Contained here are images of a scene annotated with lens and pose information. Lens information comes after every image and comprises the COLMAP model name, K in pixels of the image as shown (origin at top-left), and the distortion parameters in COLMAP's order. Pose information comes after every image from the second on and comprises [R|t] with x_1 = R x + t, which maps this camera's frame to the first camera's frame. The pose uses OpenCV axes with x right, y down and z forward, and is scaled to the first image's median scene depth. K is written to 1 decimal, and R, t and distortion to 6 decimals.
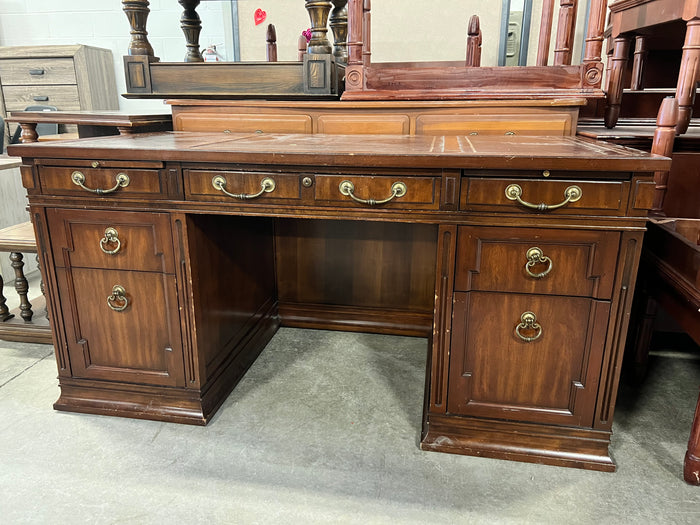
lens RADIAL K [[534.5, 0, 350.0], [0, 534.5, 262.5], [0, 0, 1]] dist [0.070551, -0.089428]
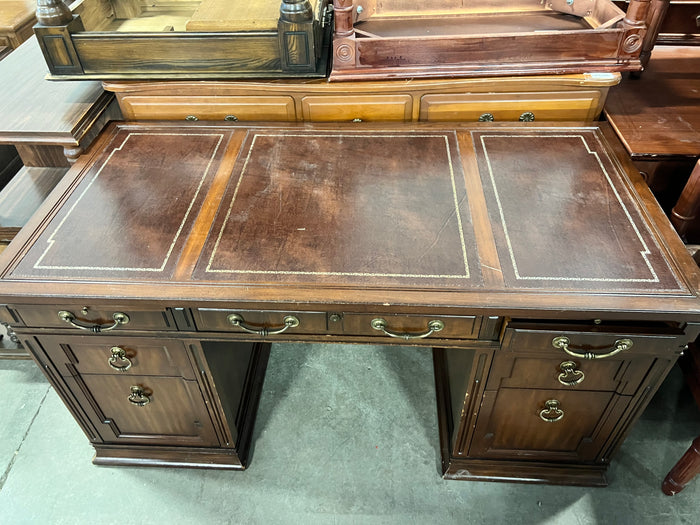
lens RADIAL K [[534.5, 0, 350.0], [0, 534.5, 262.5], [0, 0, 1]] dist [0.070551, -0.089428]
pose [[0.992464, -0.099004, 0.072198, -0.082554], [0.056342, 0.891948, 0.448614, -0.480951], [-0.108812, -0.441165, 0.890805, 0.168739]]
